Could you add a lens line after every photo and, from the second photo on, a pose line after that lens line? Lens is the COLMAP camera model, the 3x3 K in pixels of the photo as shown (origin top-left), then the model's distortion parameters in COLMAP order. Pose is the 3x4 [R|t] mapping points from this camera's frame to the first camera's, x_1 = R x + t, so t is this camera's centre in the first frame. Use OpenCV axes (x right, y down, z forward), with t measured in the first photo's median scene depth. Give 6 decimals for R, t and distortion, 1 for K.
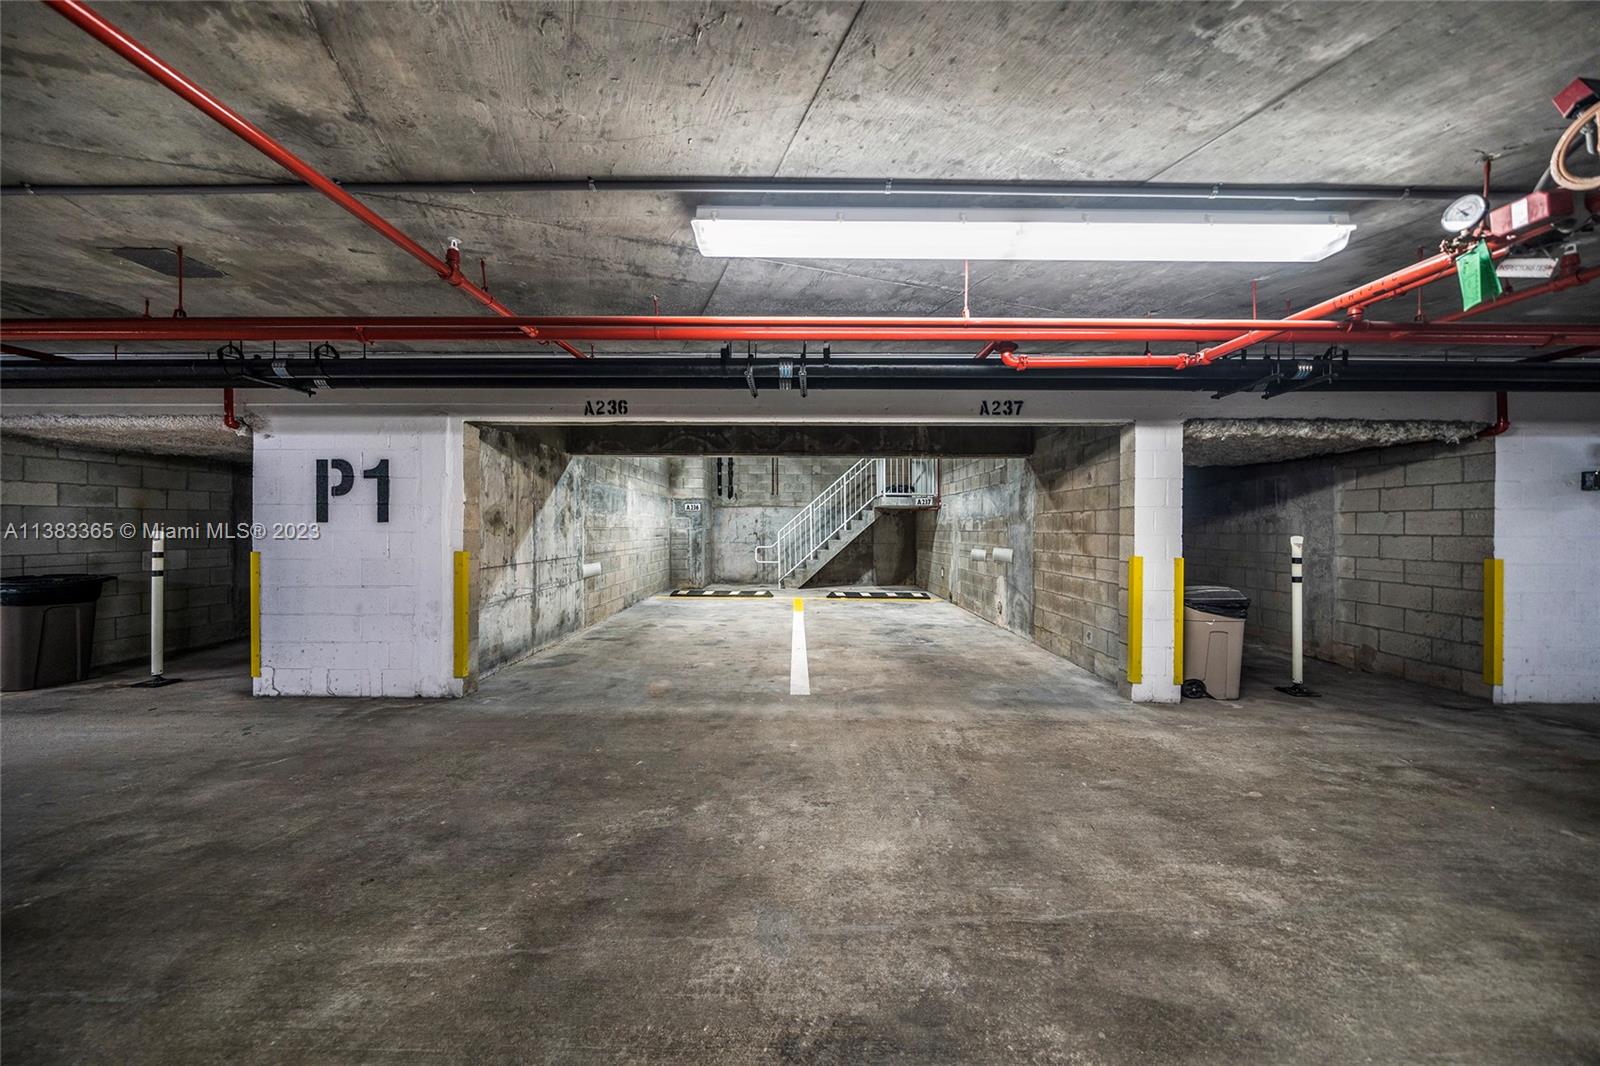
lens RADIAL K [[559.8, 0, 794.6], [0, 559.8, 523.8], [0, 0, 1]] dist [-0.005530, -0.000002]
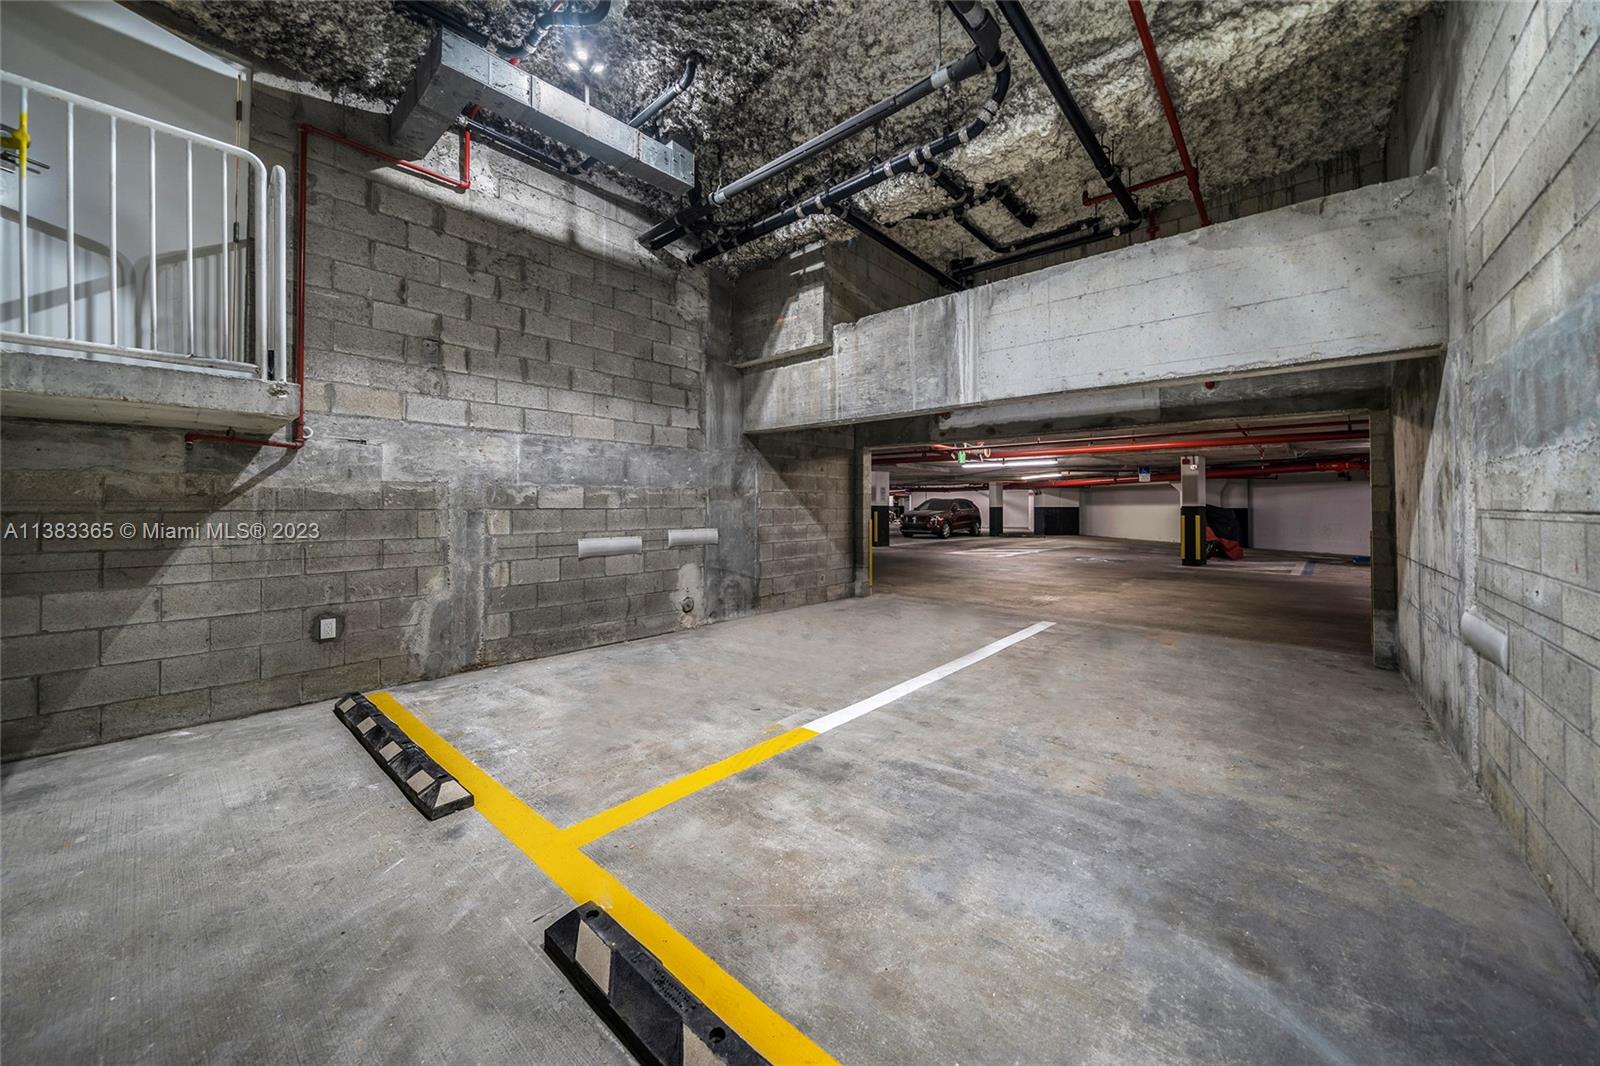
lens RADIAL K [[548.6, 0, 806.0], [0, 548.6, 492.4], [0, 0, 1]] dist [-0.000139, 0.000001]
pose [[-0.749595, 0.008109, 0.661848, -0.320187], [-0.011744, 0.999605, -0.025549, 0.010573], [-0.661793, -0.026924, -0.749203, 1.732828]]
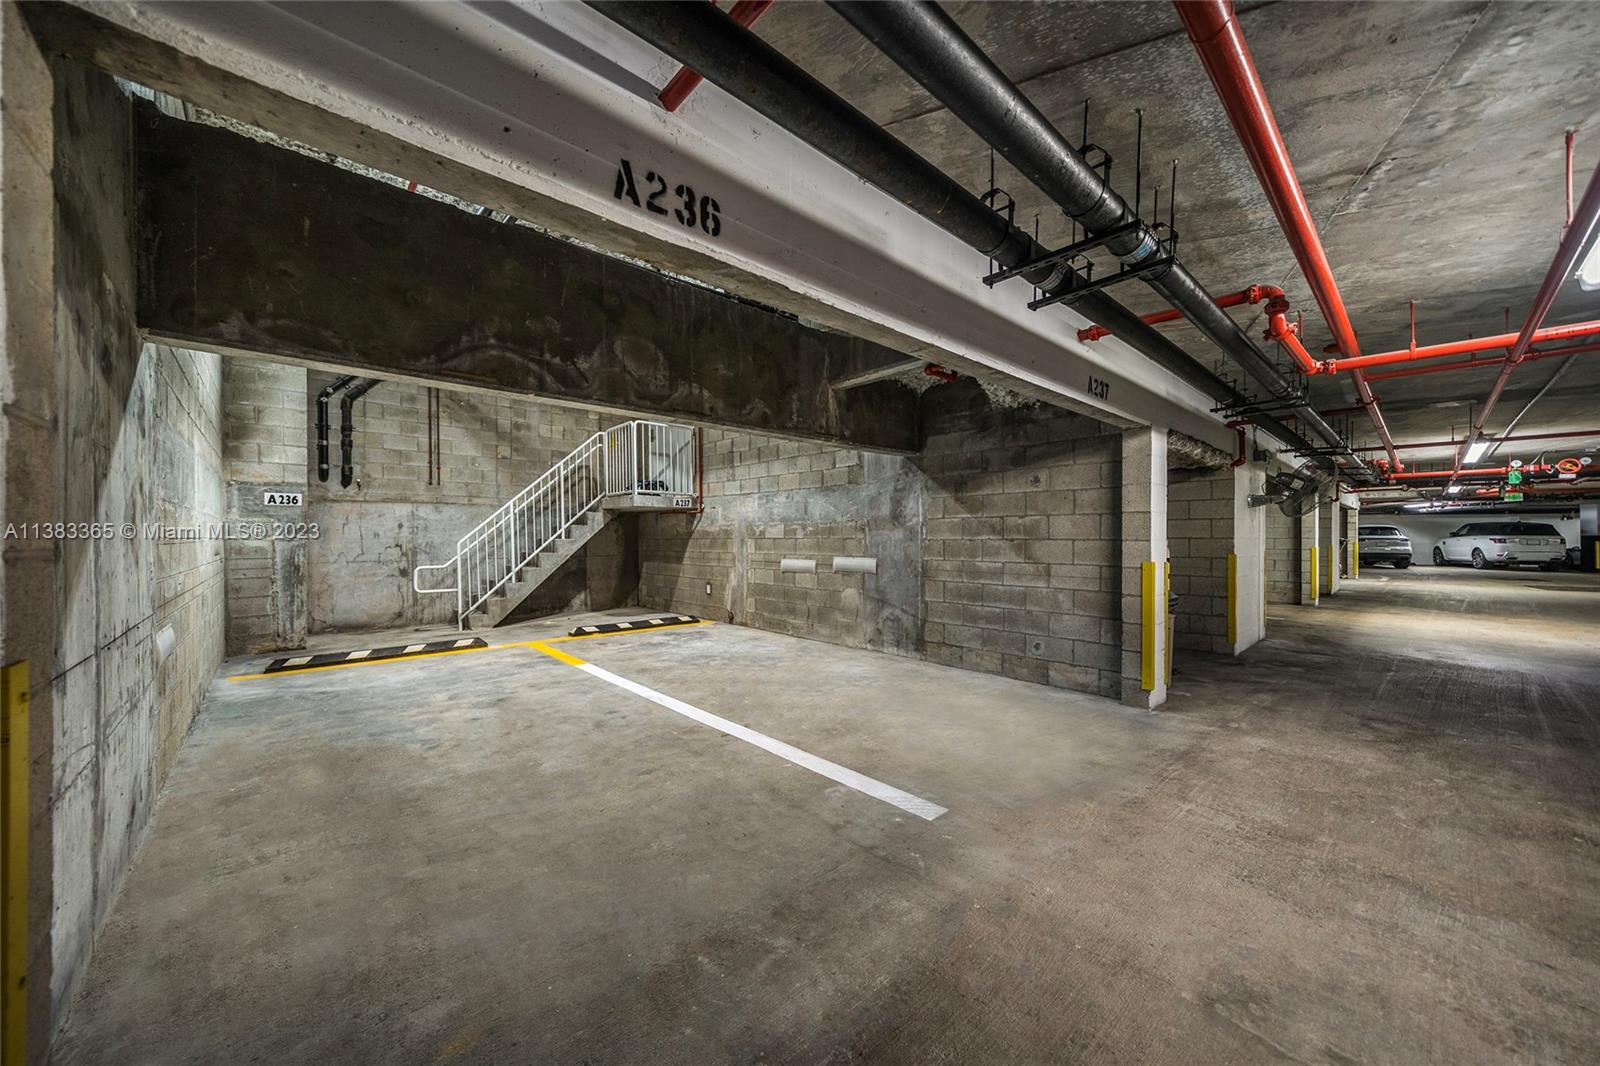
lens RADIAL K [[576.1, 0, 800.0], [0, 576.1, 533.0], [0, 0, 1]] dist [-0.001406, -0.000084]
pose [[0.727818, -0.002475, 0.685766, -0.363849], [0.000552, 0.999995, 0.003023, 0.002799], [-0.685770, -0.001822, 0.727816, 0.463303]]
